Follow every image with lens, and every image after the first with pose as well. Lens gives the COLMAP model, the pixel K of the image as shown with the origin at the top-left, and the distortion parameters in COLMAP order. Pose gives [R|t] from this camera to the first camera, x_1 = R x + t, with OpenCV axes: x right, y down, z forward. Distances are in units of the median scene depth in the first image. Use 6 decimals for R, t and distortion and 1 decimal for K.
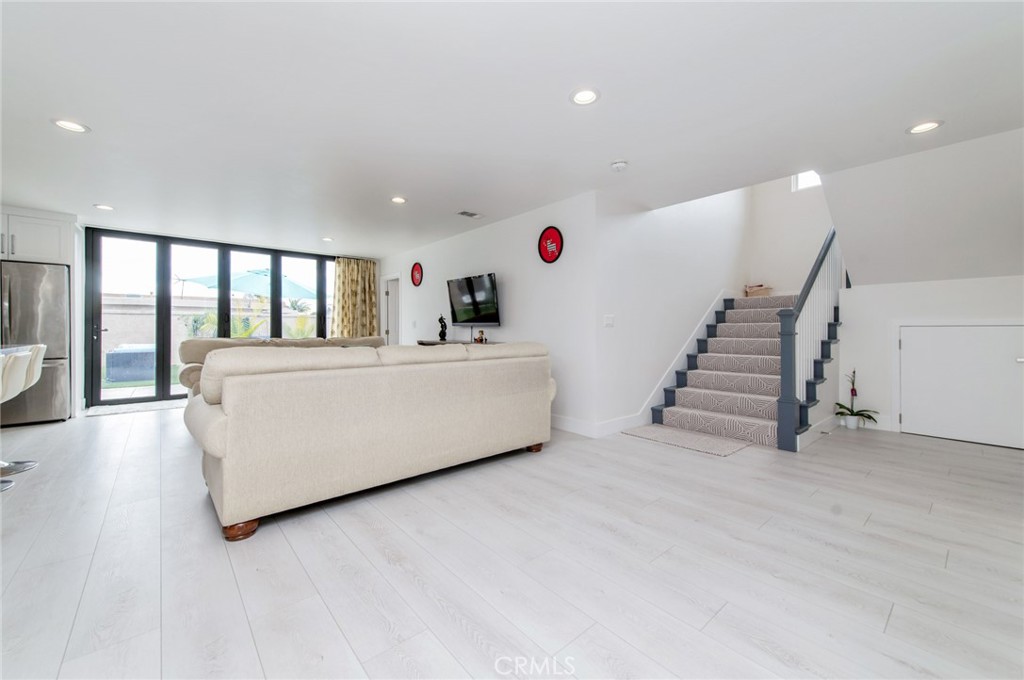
lens RADIAL K [[405.3, 0, 516.3], [0, 405.3, 323.4], [0, 0, 1]] dist [0.012766, -0.001588]
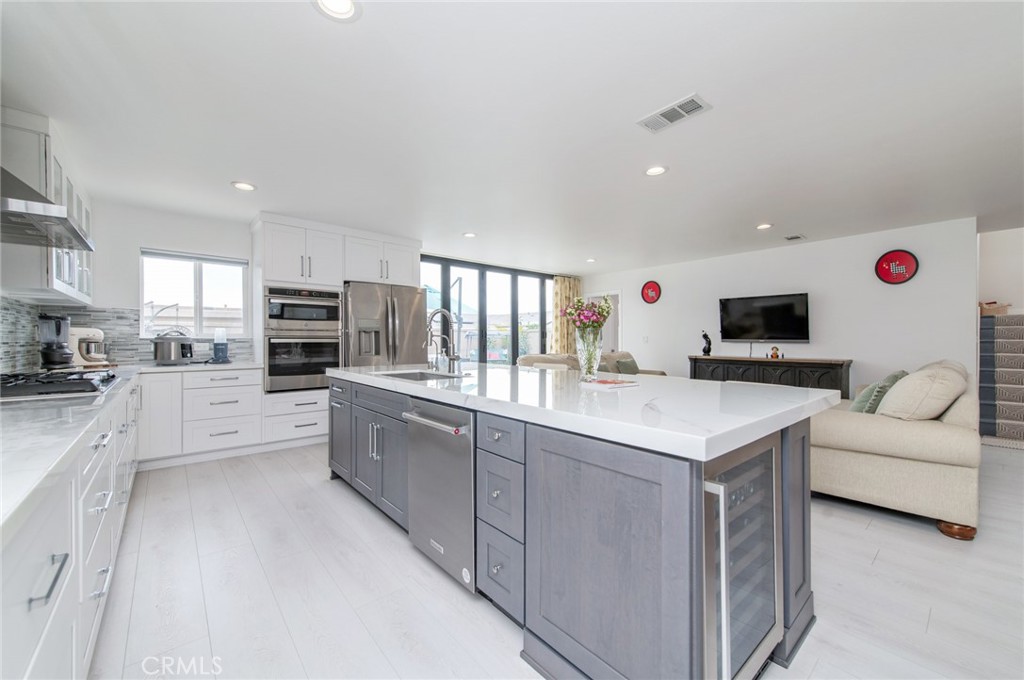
lens RADIAL K [[405.3, 0, 512.5], [0, 405.3, 338.8], [0, 0, 1]] dist [0.012766, -0.001588]
pose [[0.999991, -0.002675, -0.003350, -0.752829], [0.002721, 0.999903, 0.013638, -0.019832], [0.003313, -0.013647, 0.999901, -0.065818]]
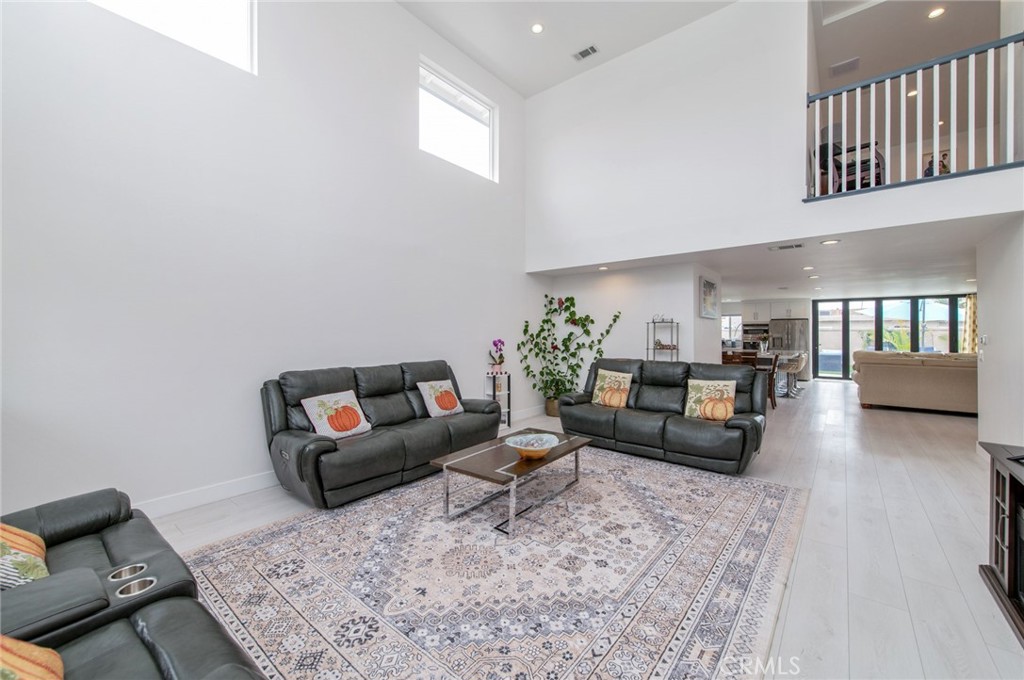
lens RADIAL K [[405.3, 0, 515.1], [0, 405.3, 334.2], [0, 0, 1]] dist [0.012766, -0.001588]
pose [[0.171747, 0.002172, -0.985139, 0.923154], [0.014383, 0.999885, 0.004713, -0.077437], [0.985036, -0.014979, 0.171696, -1.044819]]
